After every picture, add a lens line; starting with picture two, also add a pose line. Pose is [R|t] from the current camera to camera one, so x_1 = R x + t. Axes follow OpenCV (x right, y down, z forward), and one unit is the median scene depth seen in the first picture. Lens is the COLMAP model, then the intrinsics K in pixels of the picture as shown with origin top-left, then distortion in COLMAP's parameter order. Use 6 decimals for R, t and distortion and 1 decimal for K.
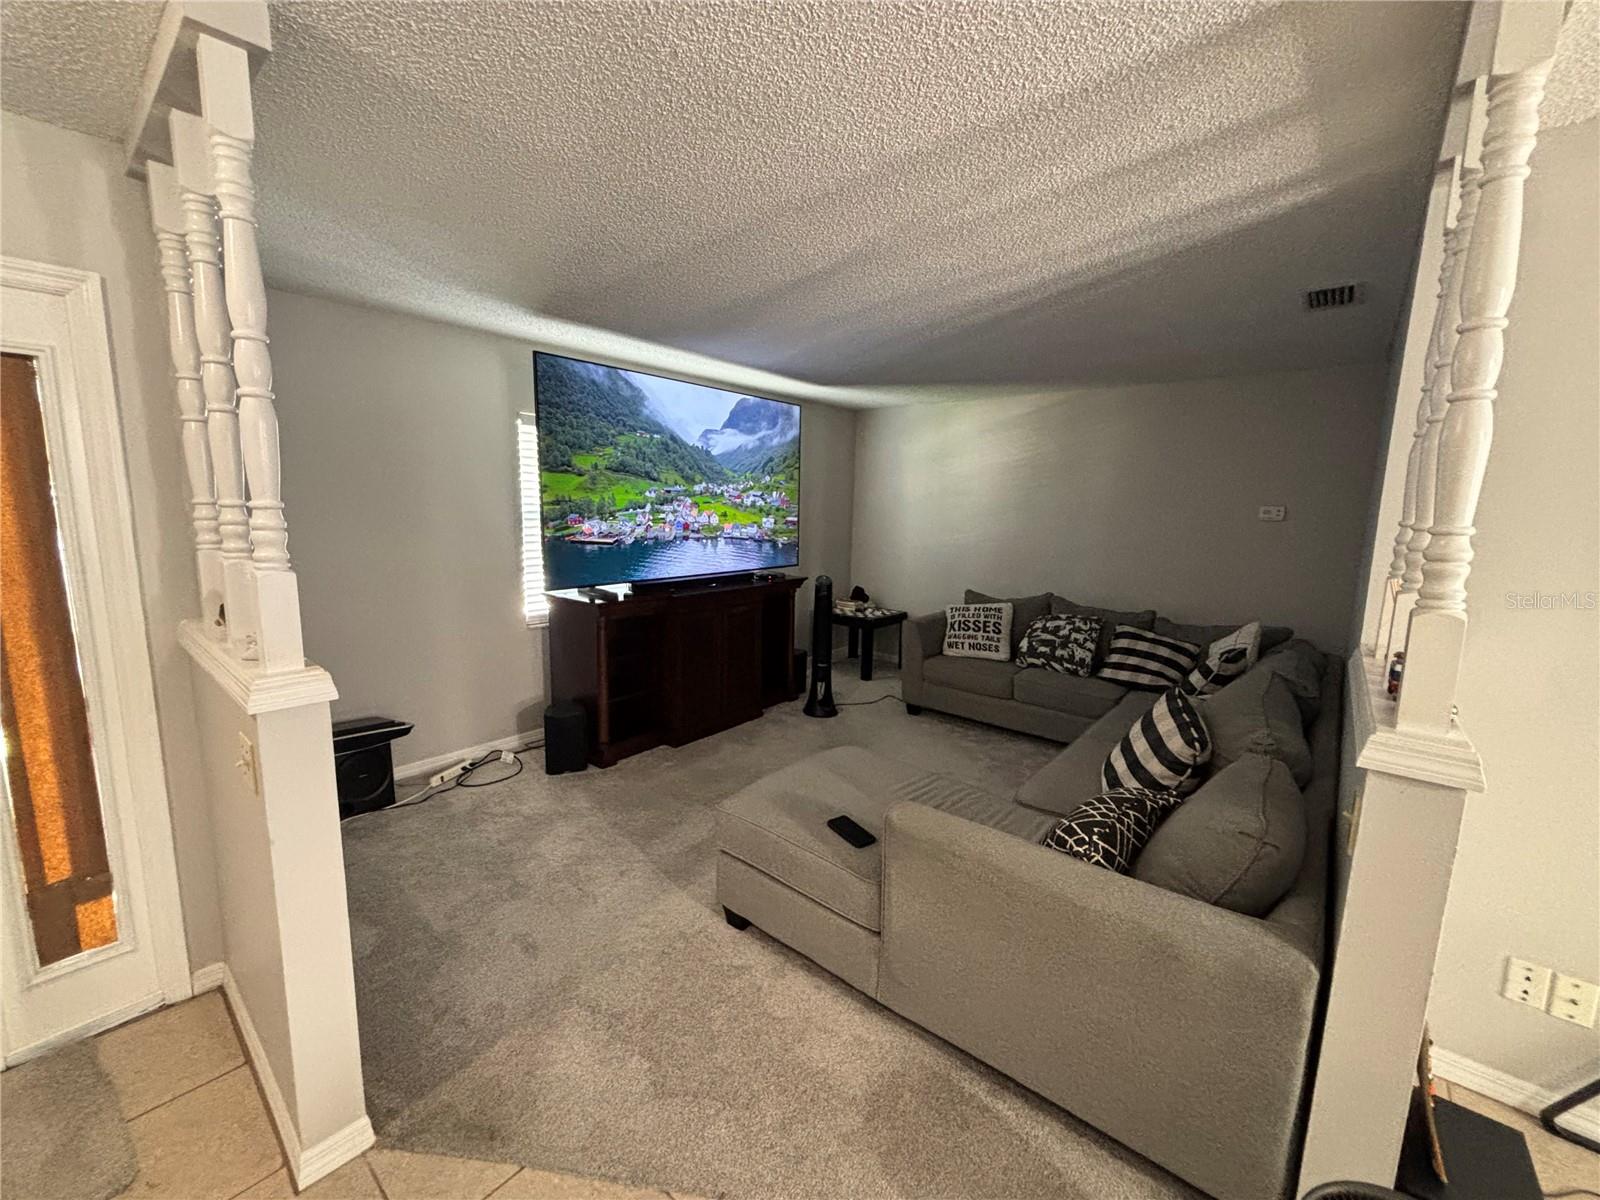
lens RADIAL K [[645.6, 0, 800.0], [0, 645.6, 600.0], [0, 0, 1]] dist [-0.001064, -0.000232]
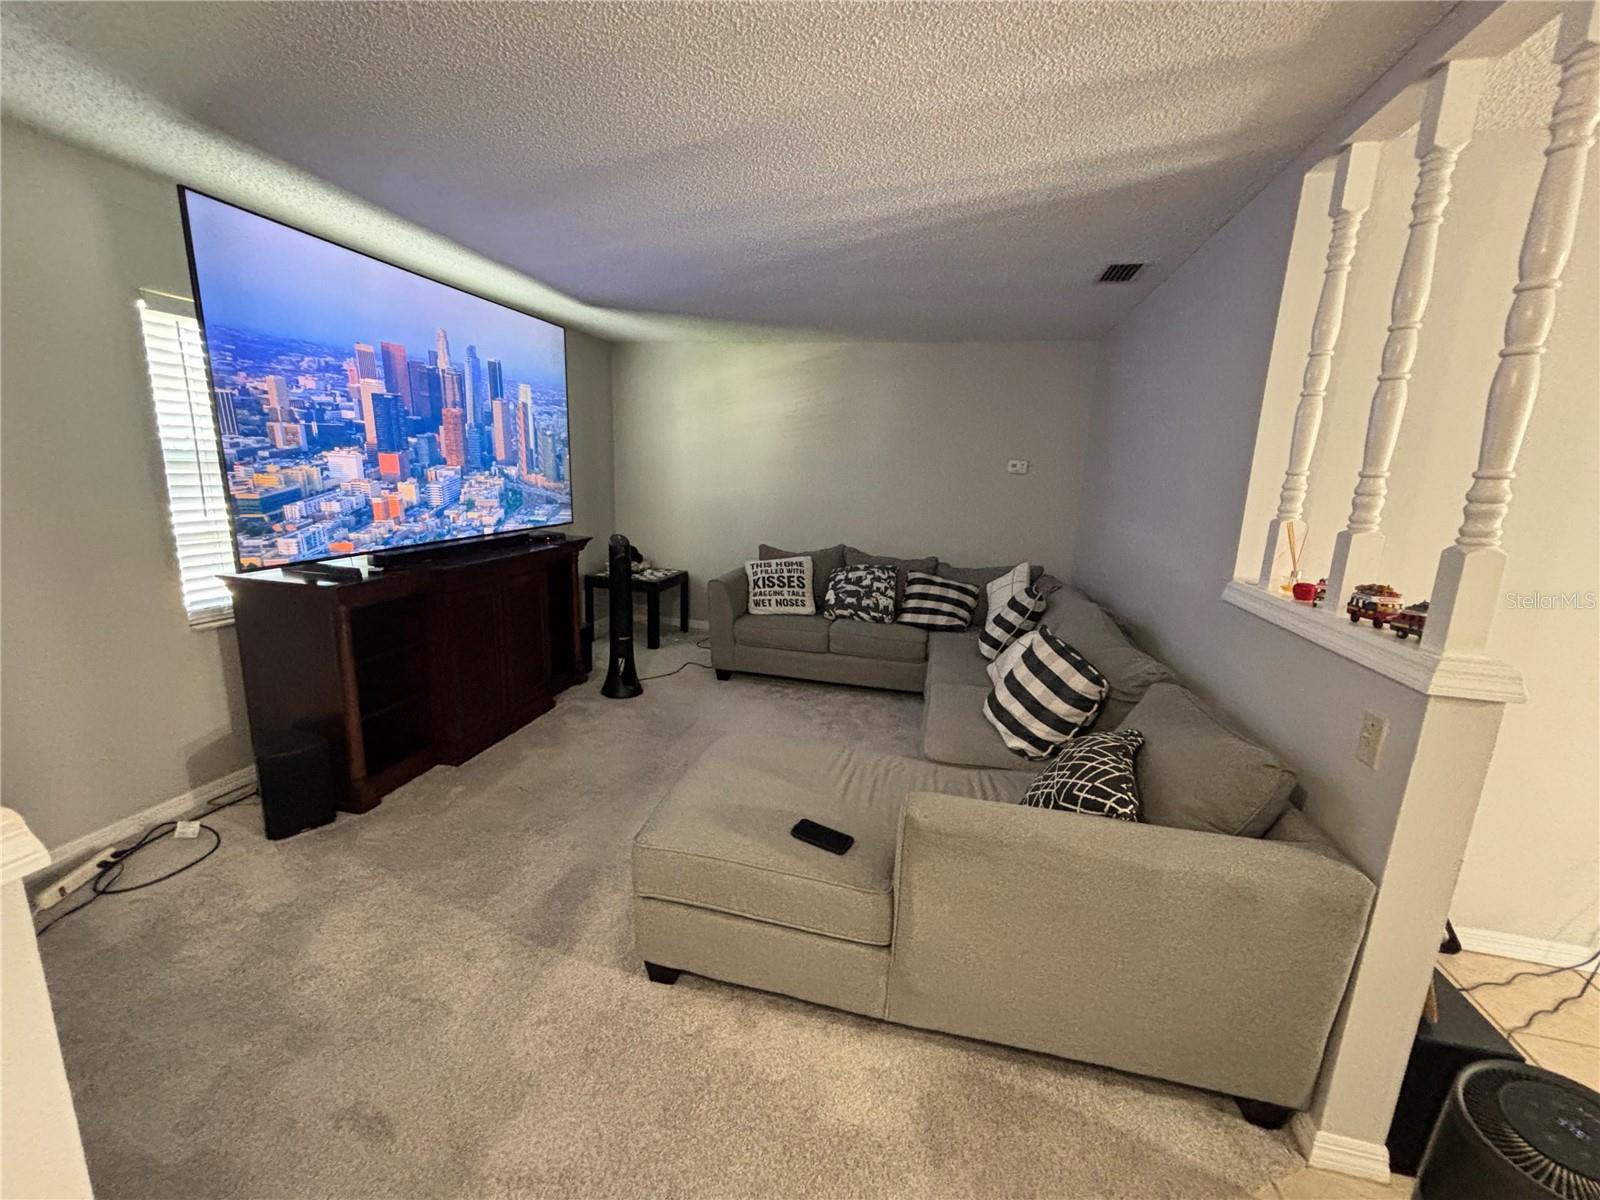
lens RADIAL K [[645.6, 0, 800.0], [0, 645.6, 600.0], [0, 0, 1]] dist [-0.001064, -0.000232]
pose [[0.895952, -0.078847, 0.437096, -0.148069], [0.048213, 0.995567, 0.080762, -0.010616], [-0.441526, -0.051285, 0.895781, 0.135429]]
